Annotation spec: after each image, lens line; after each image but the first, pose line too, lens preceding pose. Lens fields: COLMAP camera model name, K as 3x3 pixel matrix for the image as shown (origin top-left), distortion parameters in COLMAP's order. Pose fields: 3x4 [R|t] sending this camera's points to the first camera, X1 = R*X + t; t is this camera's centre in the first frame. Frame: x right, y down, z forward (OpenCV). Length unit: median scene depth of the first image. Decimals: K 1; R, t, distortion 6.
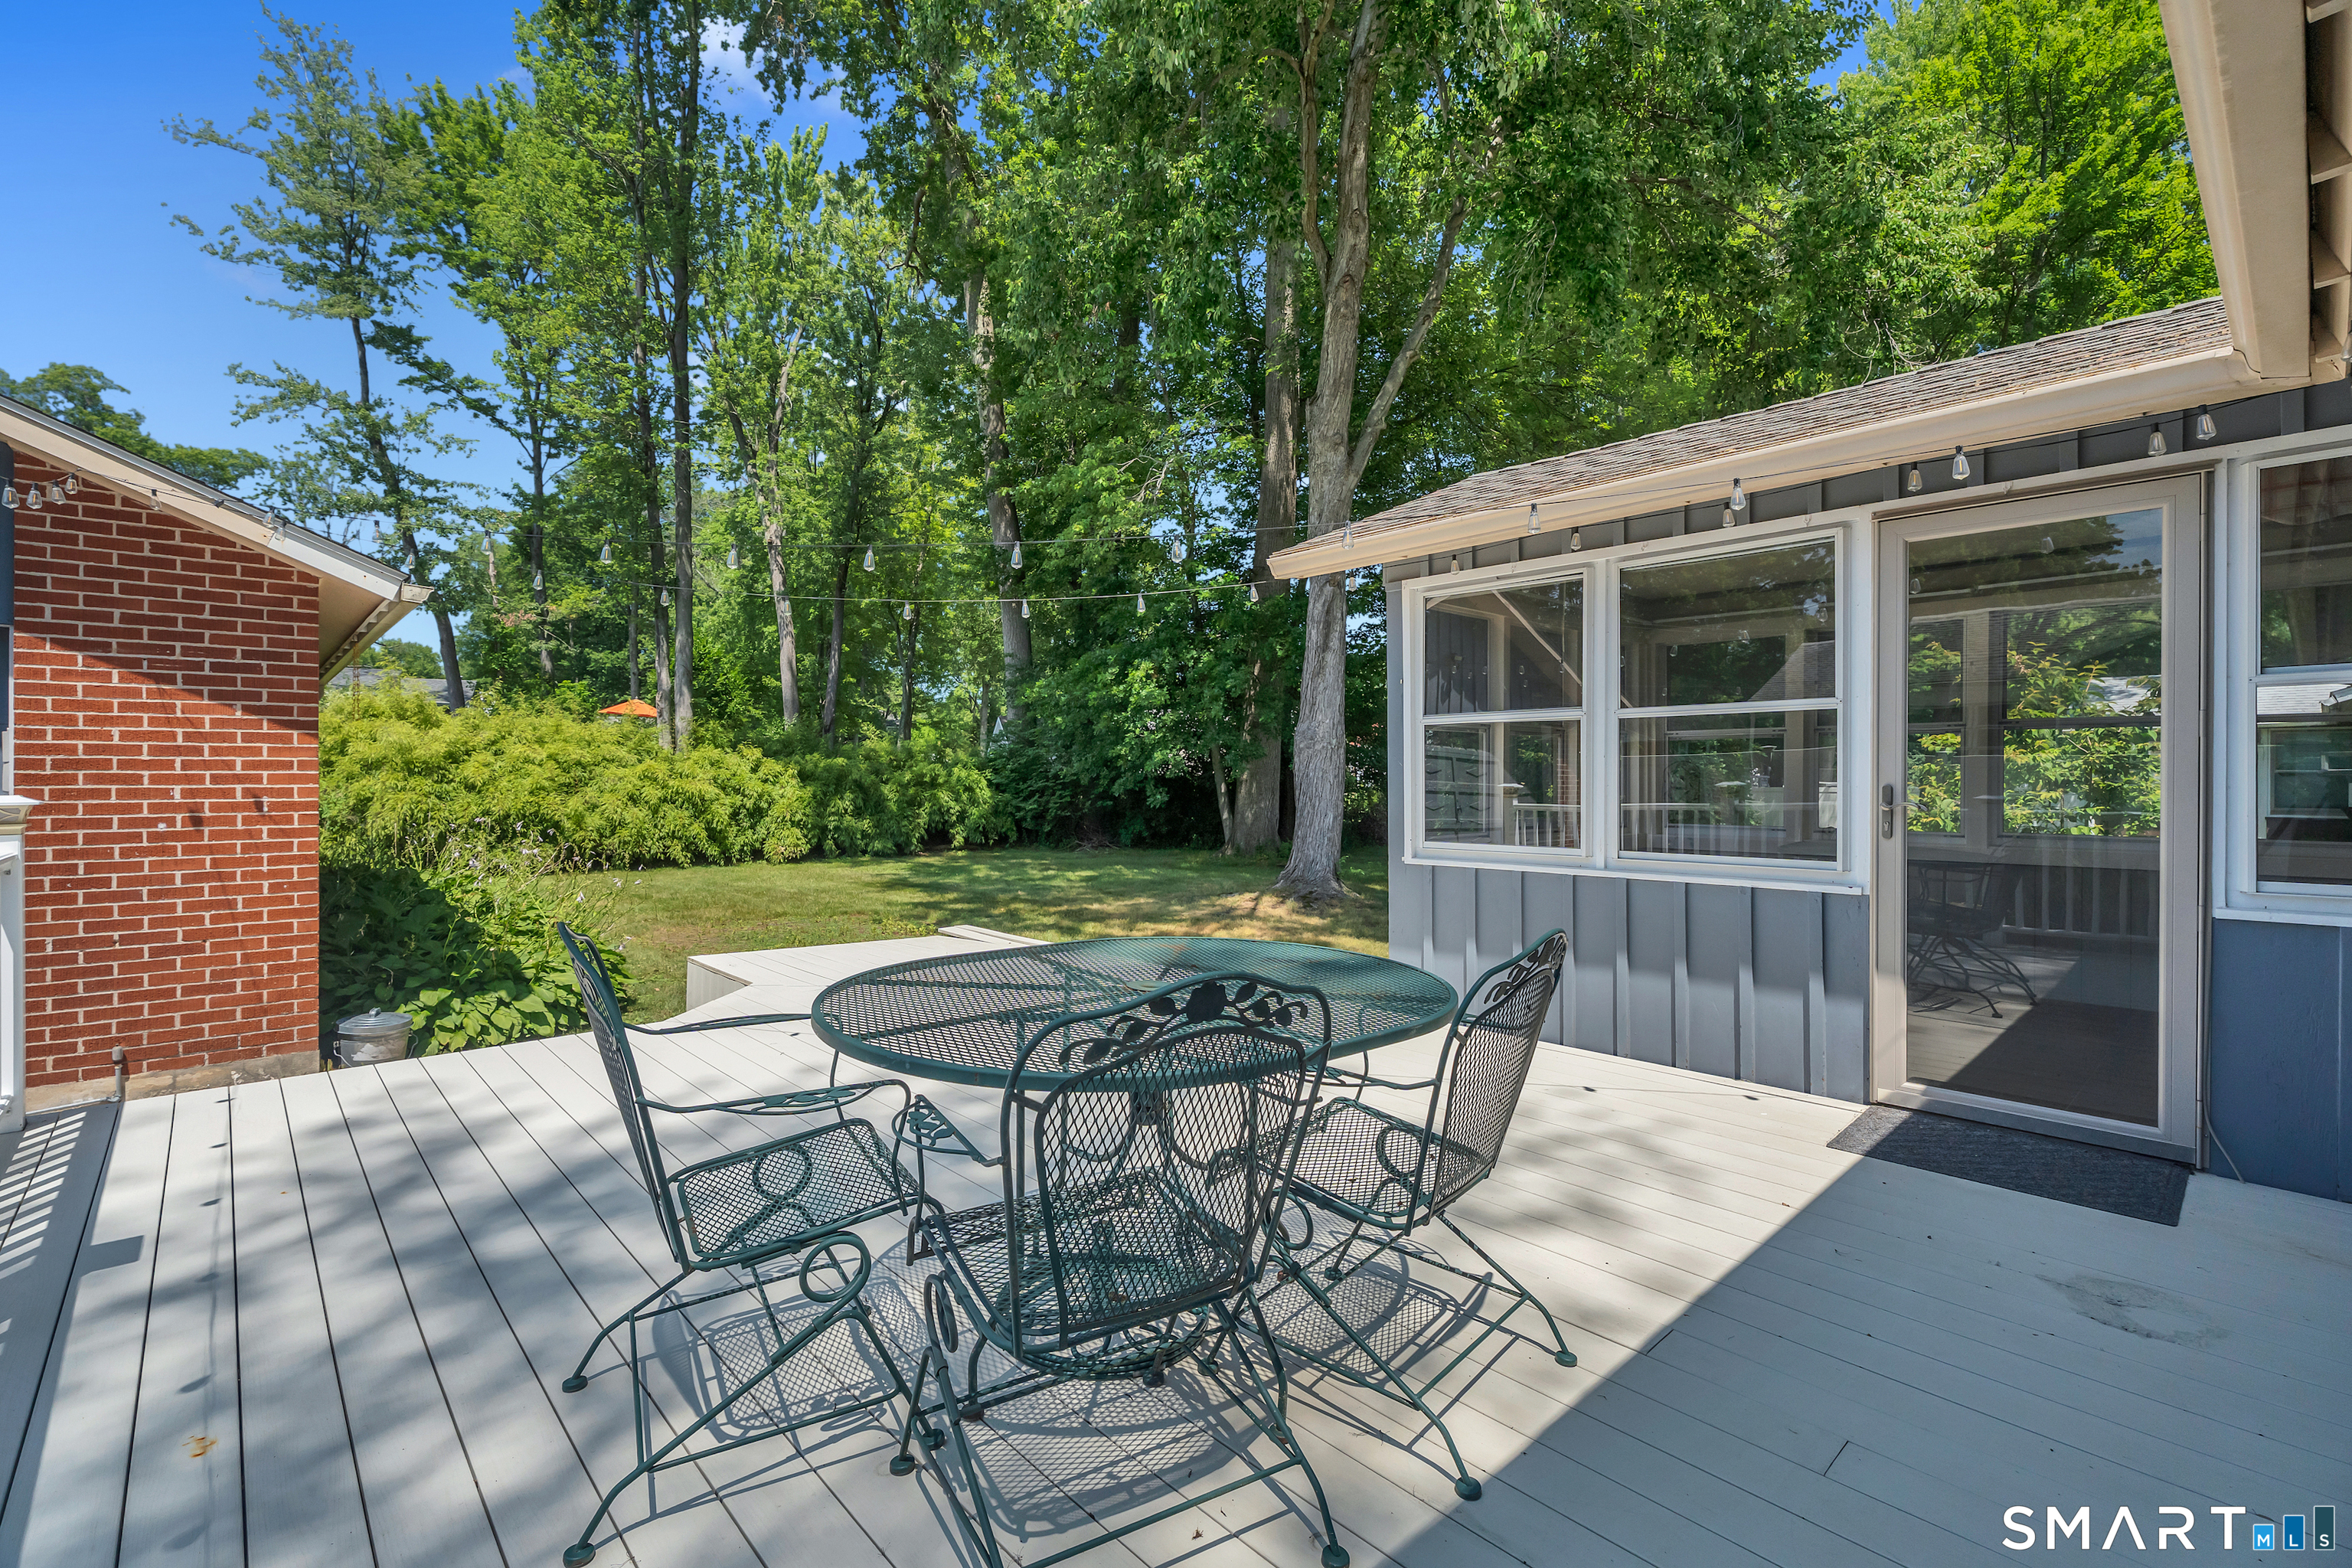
lens RADIAL K [[1043.6, 0, 1164.1], [0, 1043.6, 778.7], [0, 0, 1]] dist [0.000518, -0.000287]
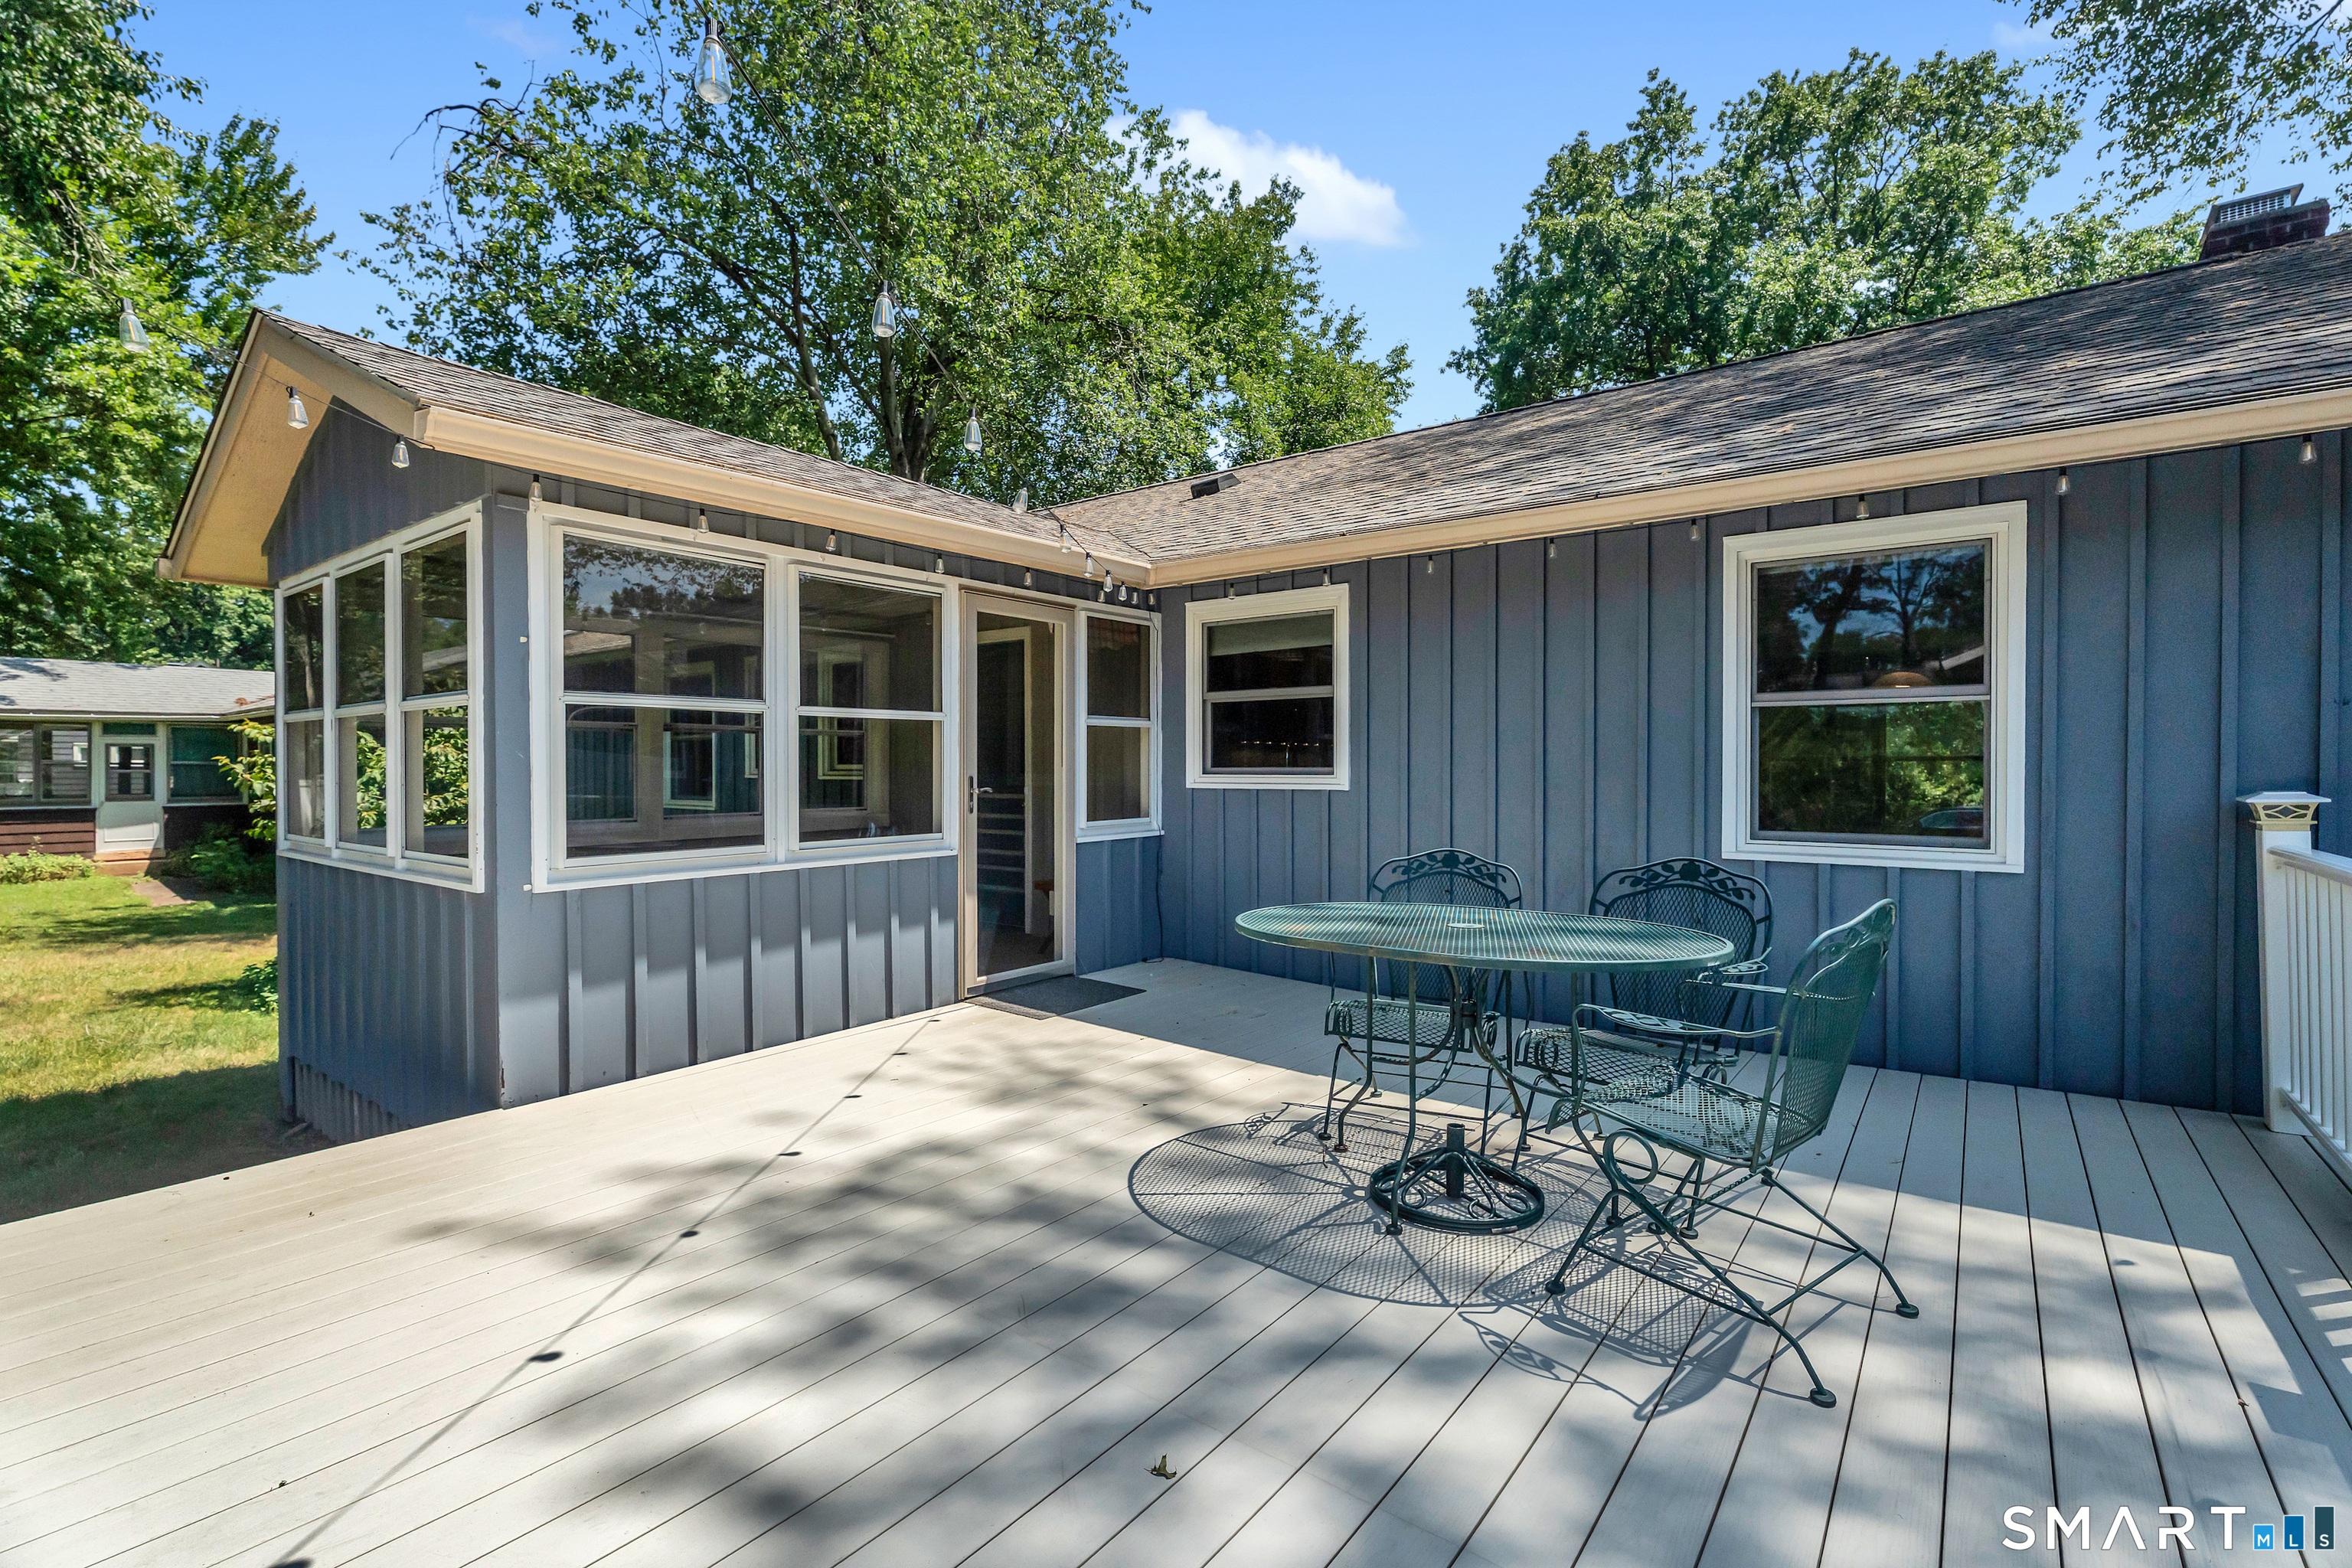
lens RADIAL K [[1043.6, 0, 1176.1], [0, 1043.6, 772.9], [0, 0, 1]] dist [0.000518, -0.000287]
pose [[-0.191664, -0.006112, 0.981442, -0.858050], [0.002717, 0.999973, 0.006759, -0.008583], [-0.981457, 0.003962, -0.191642, 1.085846]]
